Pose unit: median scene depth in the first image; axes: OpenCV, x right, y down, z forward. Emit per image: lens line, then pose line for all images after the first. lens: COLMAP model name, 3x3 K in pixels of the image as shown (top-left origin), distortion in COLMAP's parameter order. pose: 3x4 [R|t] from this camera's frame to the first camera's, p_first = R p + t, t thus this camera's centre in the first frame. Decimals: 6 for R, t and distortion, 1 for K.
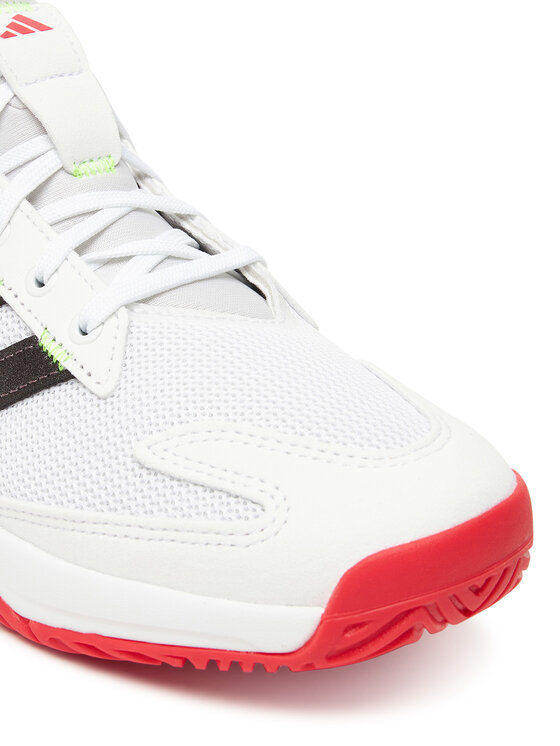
lens RADIAL K [[1802.6, 0, 280.0], [0, 1802.6, 373.0], [0, 0, 1]] dist [-0.054992, 5.402549]
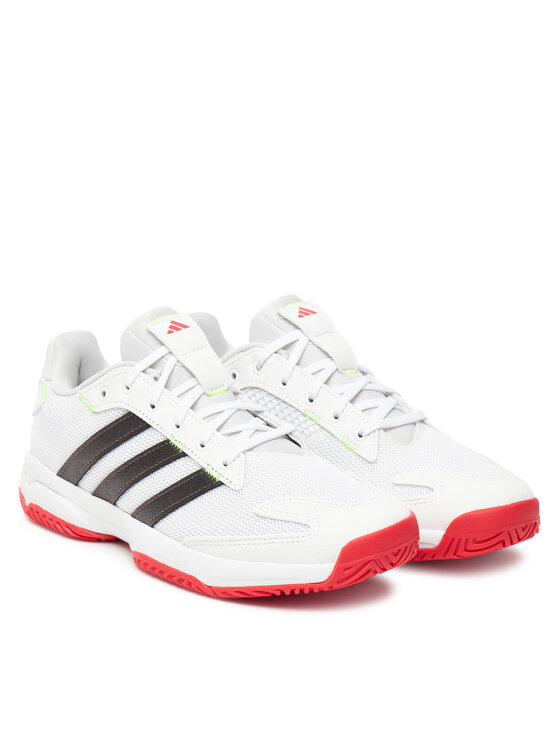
lens RADIAL K [[4010.9, 0, 280.0], [0, 4010.9, 373.0], [0, 0, 1]] dist [4.379487, -0.168482]
pose [[0.998049, -0.057768, 0.023701, -0.151900], [0.059389, 0.995444, -0.074593, 0.247273], [-0.019284, 0.075855, 0.996932, -4.127540]]
